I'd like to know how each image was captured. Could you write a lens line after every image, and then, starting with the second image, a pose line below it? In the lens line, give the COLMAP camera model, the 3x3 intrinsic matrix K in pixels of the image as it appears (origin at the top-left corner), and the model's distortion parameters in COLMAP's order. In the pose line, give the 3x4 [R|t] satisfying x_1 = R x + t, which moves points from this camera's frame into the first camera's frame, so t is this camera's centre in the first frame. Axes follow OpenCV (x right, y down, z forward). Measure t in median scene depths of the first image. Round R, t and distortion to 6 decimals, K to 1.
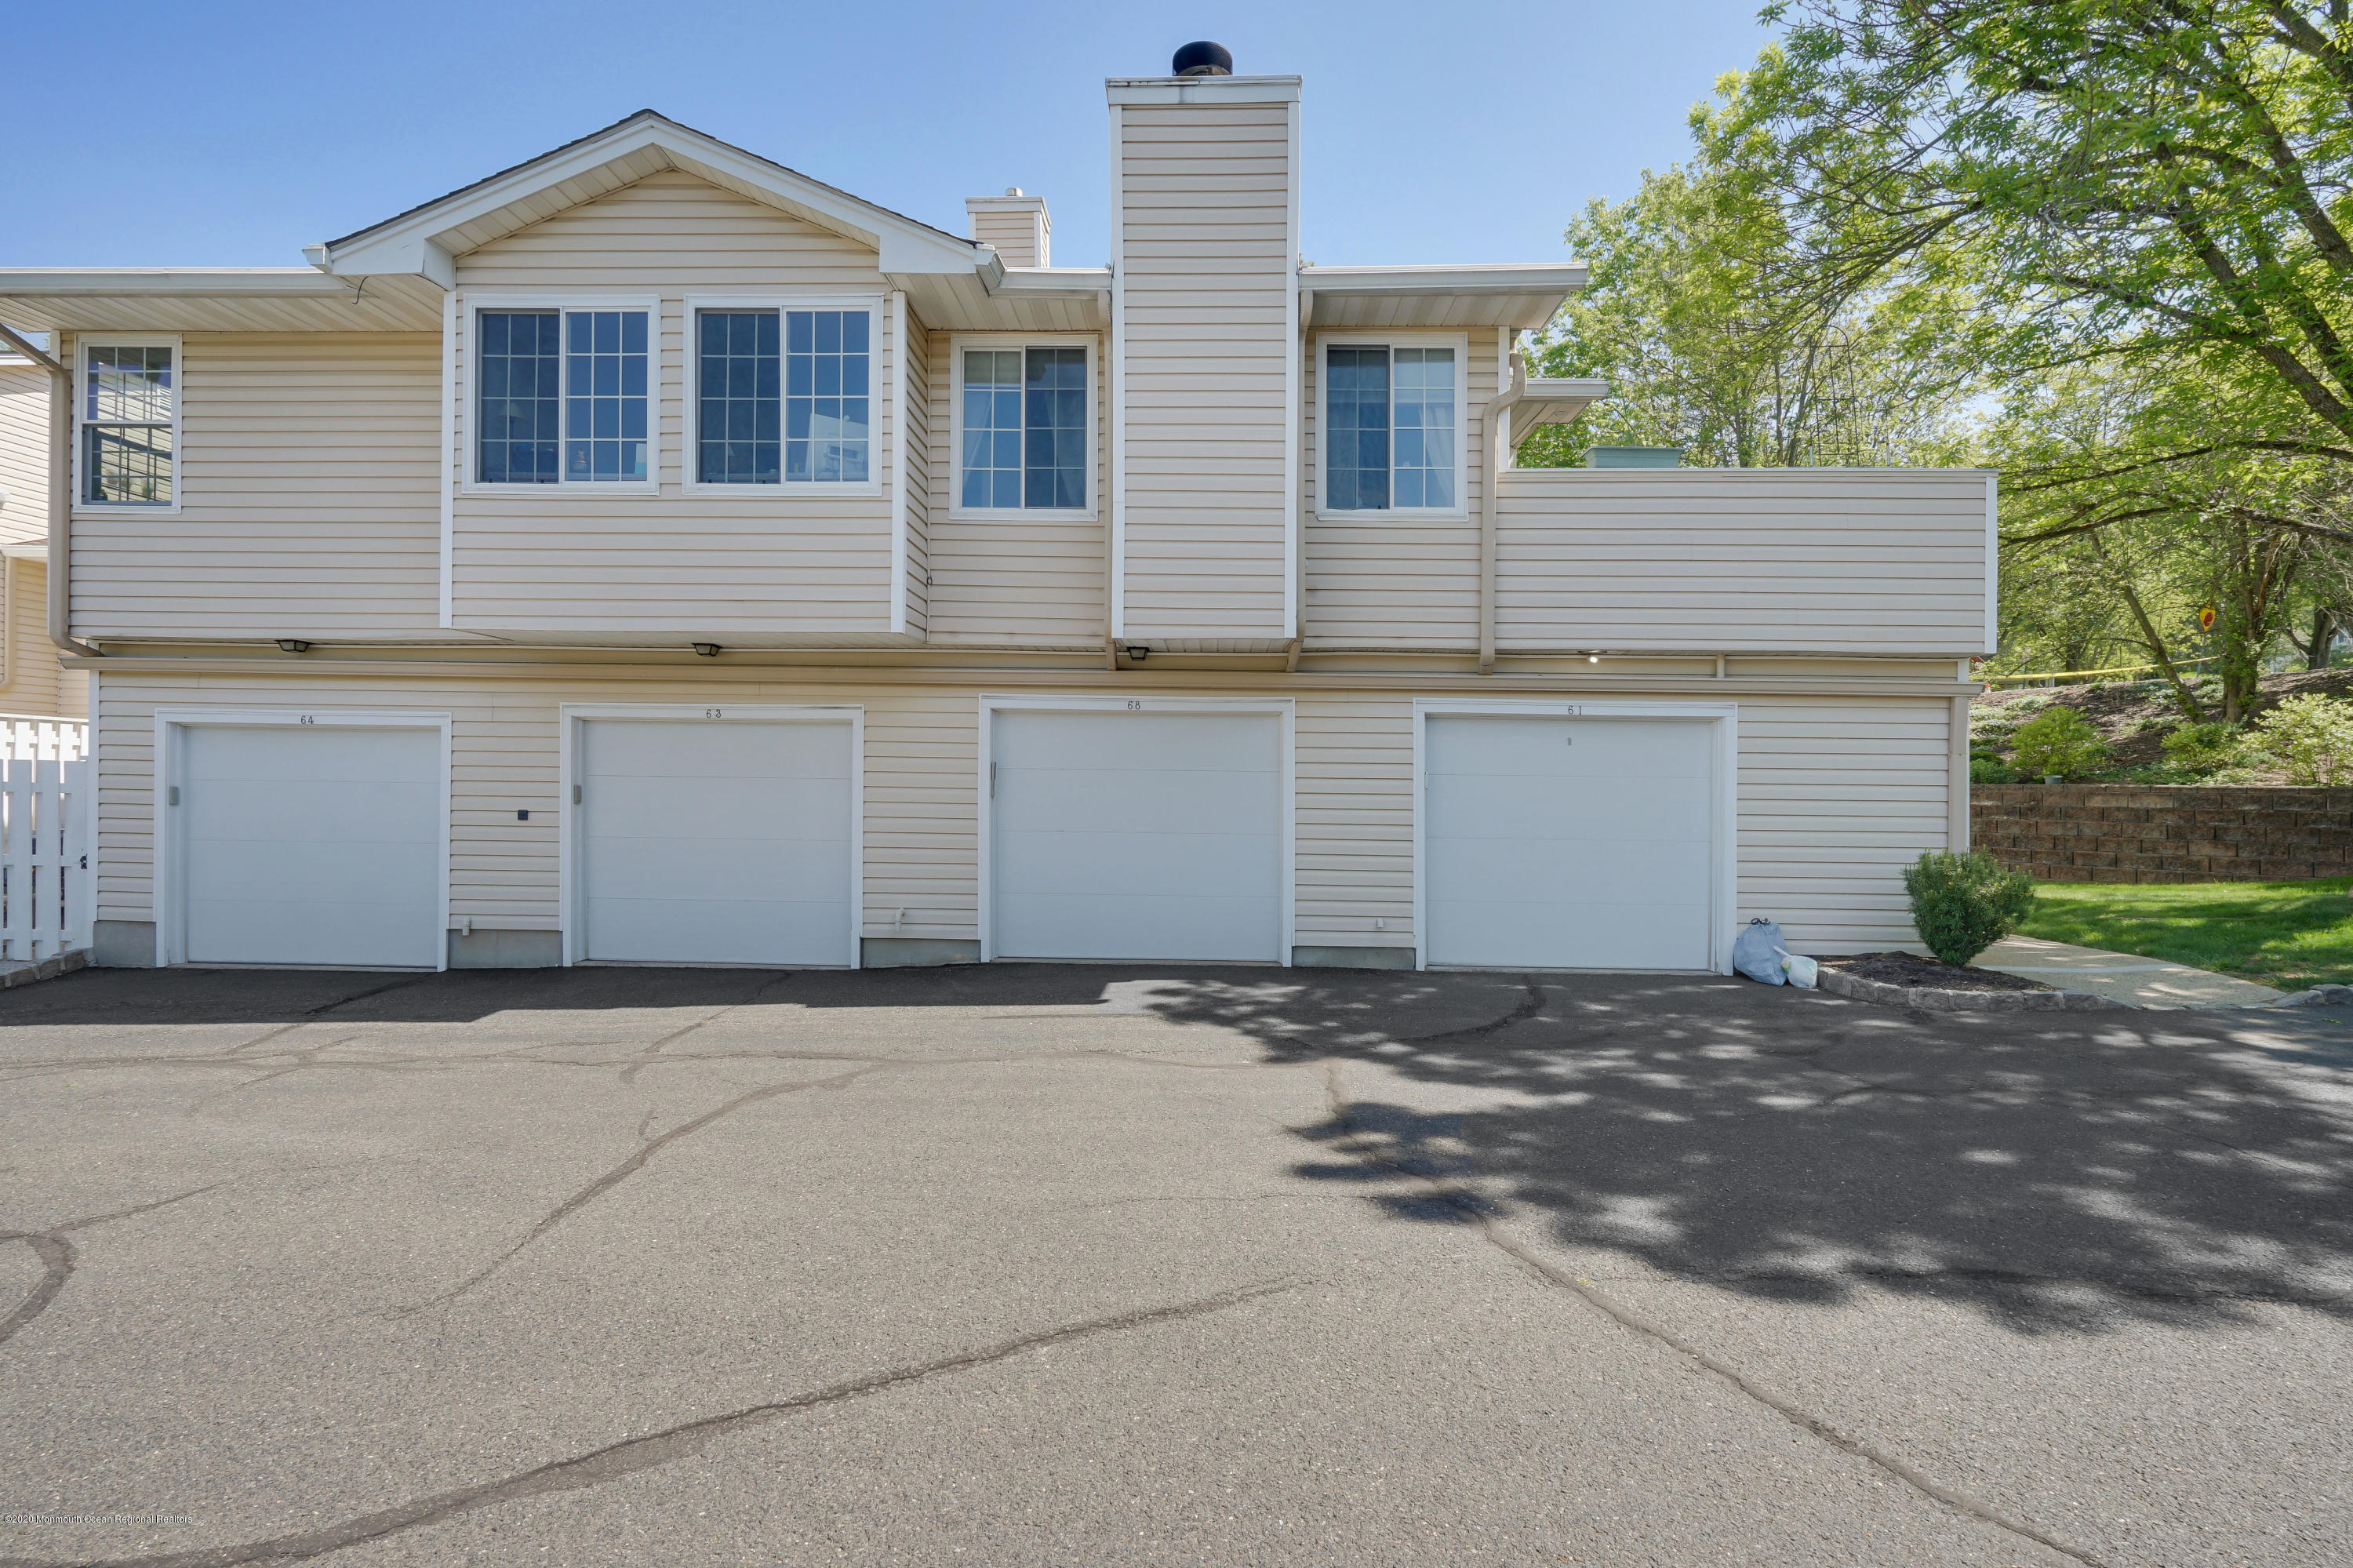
lens RADIAL K [[1073.1, 0, 1181.7], [0, 1073.1, 777.5], [0, 0, 1]] dist [-0.002307, 0.000409]
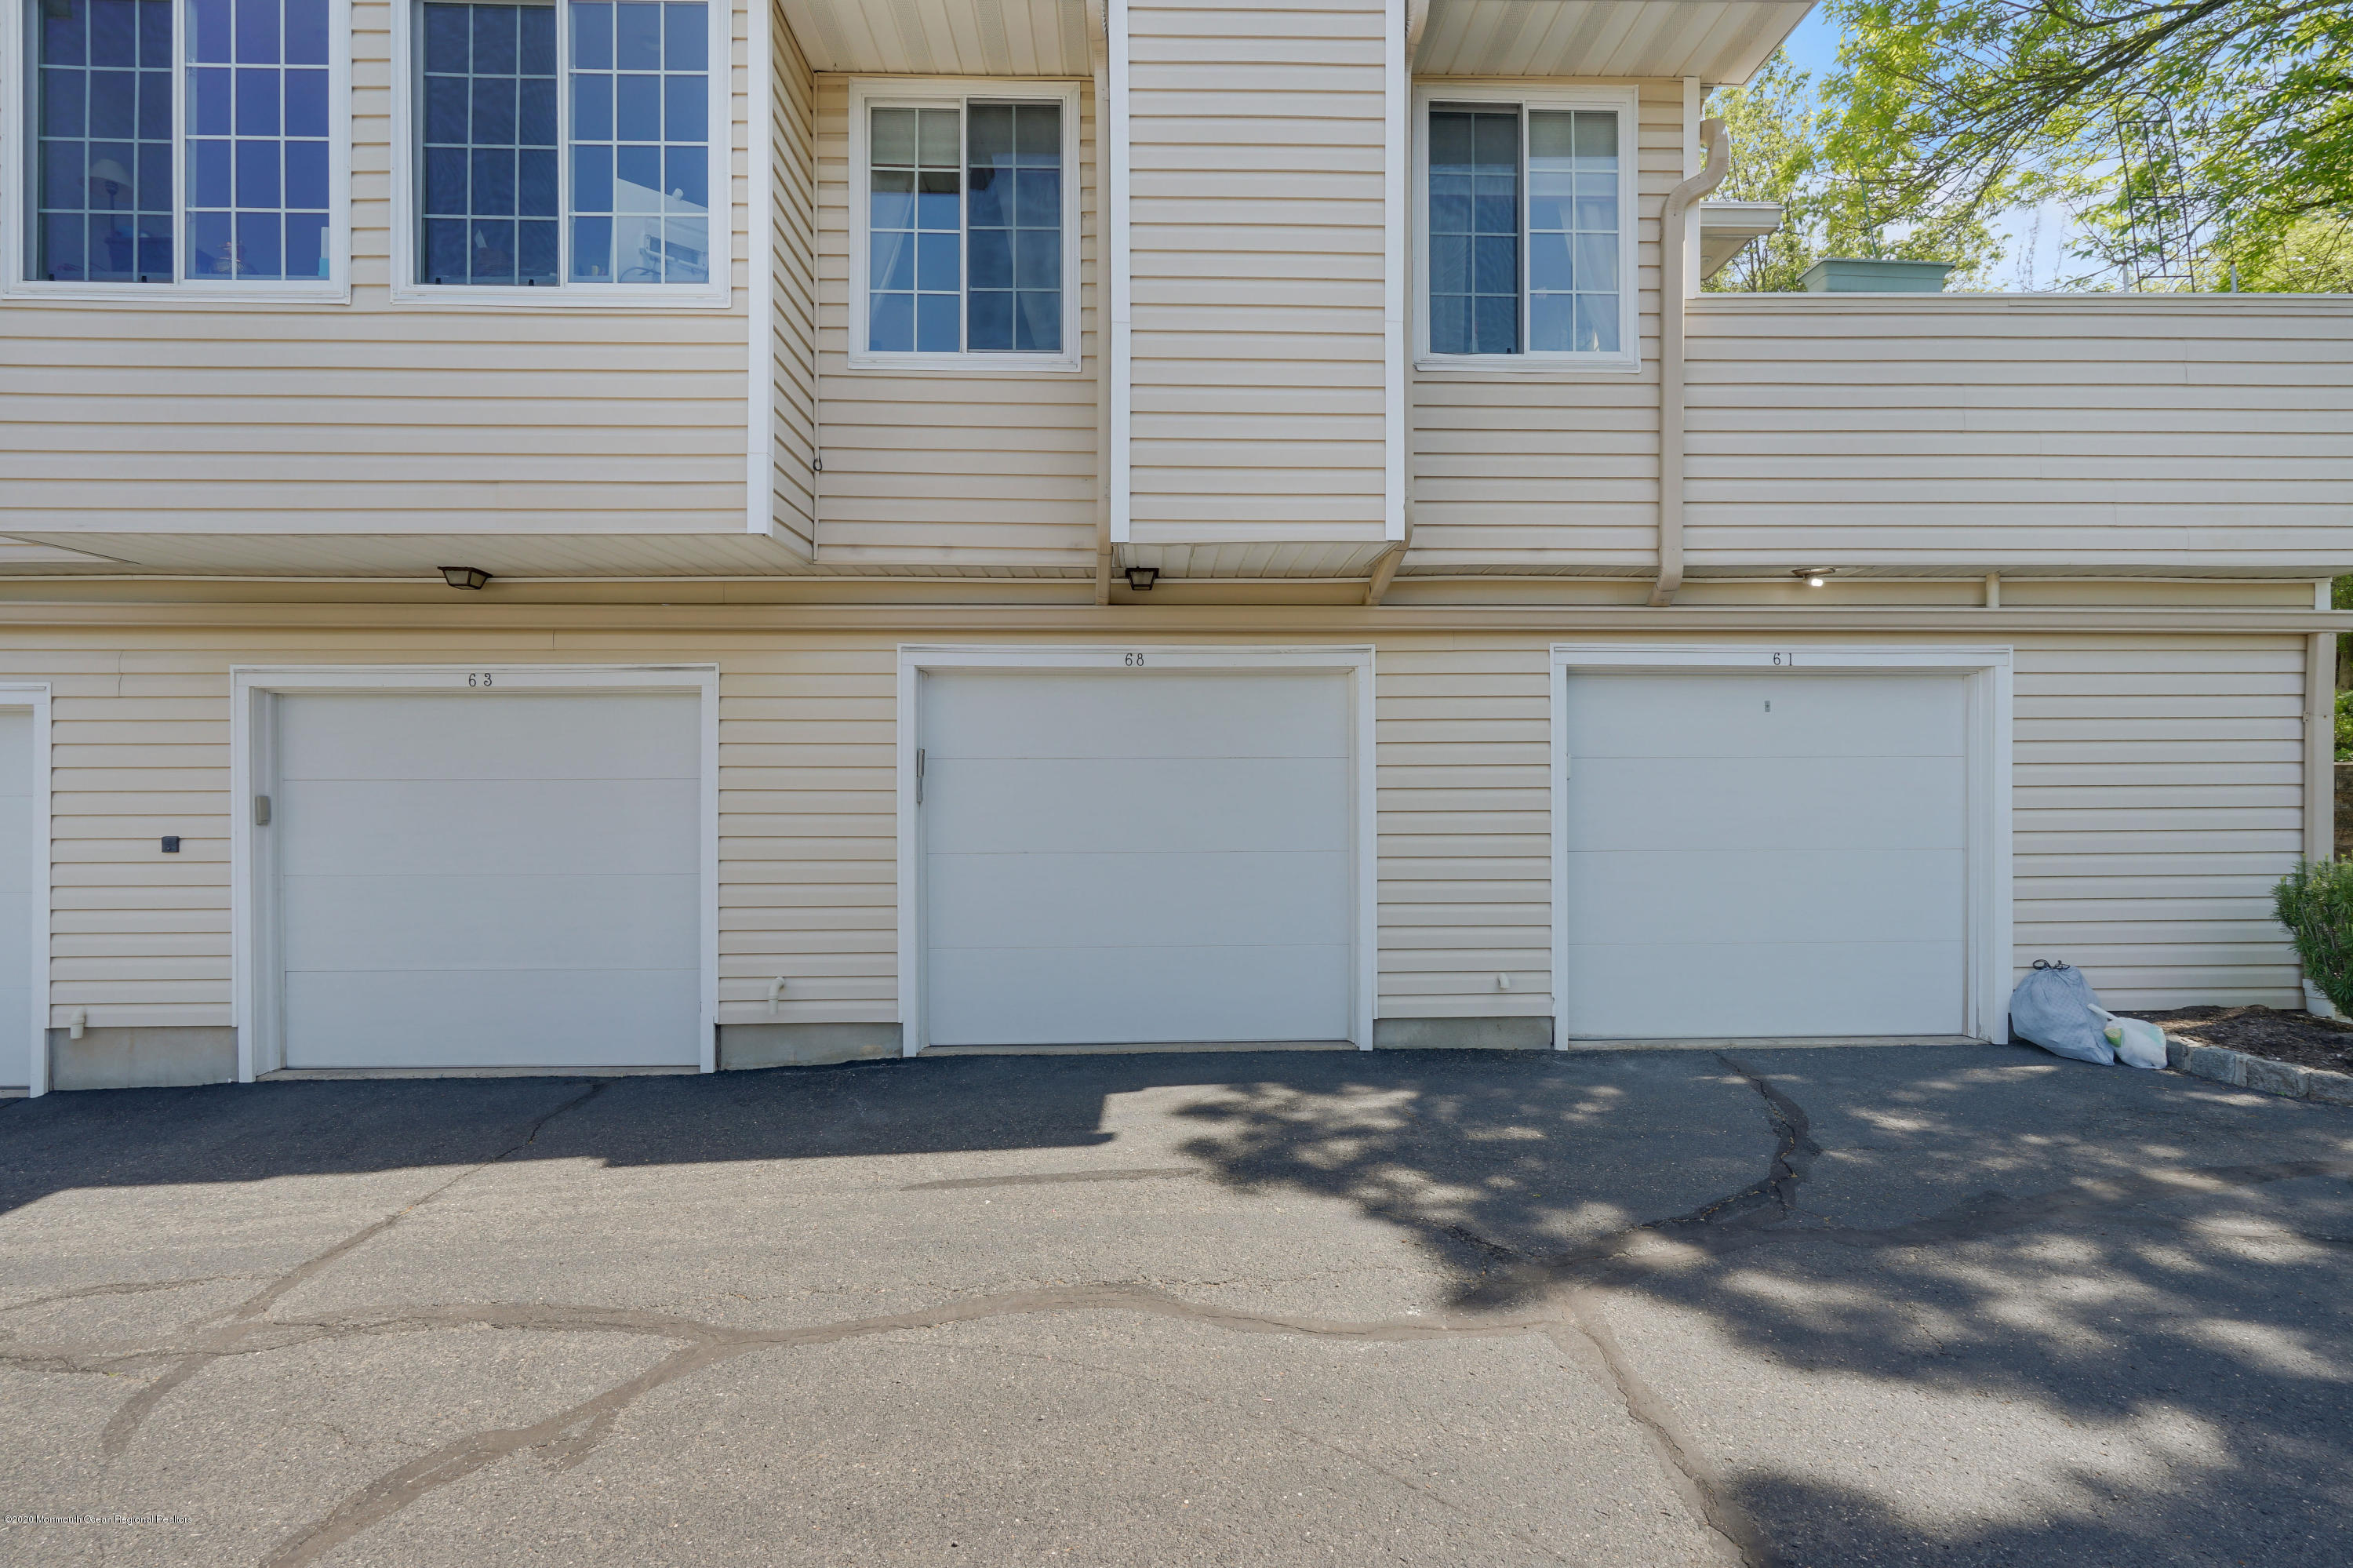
lens RADIAL K [[1113.8, 0, 1164.9], [0, 1113.8, 720.7], [0, 0, 1]] dist [-0.000149, 0.000537]
pose [[0.999112, -0.014860, 0.039420, -0.056302], [0.016862, 0.998558, -0.050967, 0.005779], [-0.038606, 0.051586, 0.997922, 0.334565]]
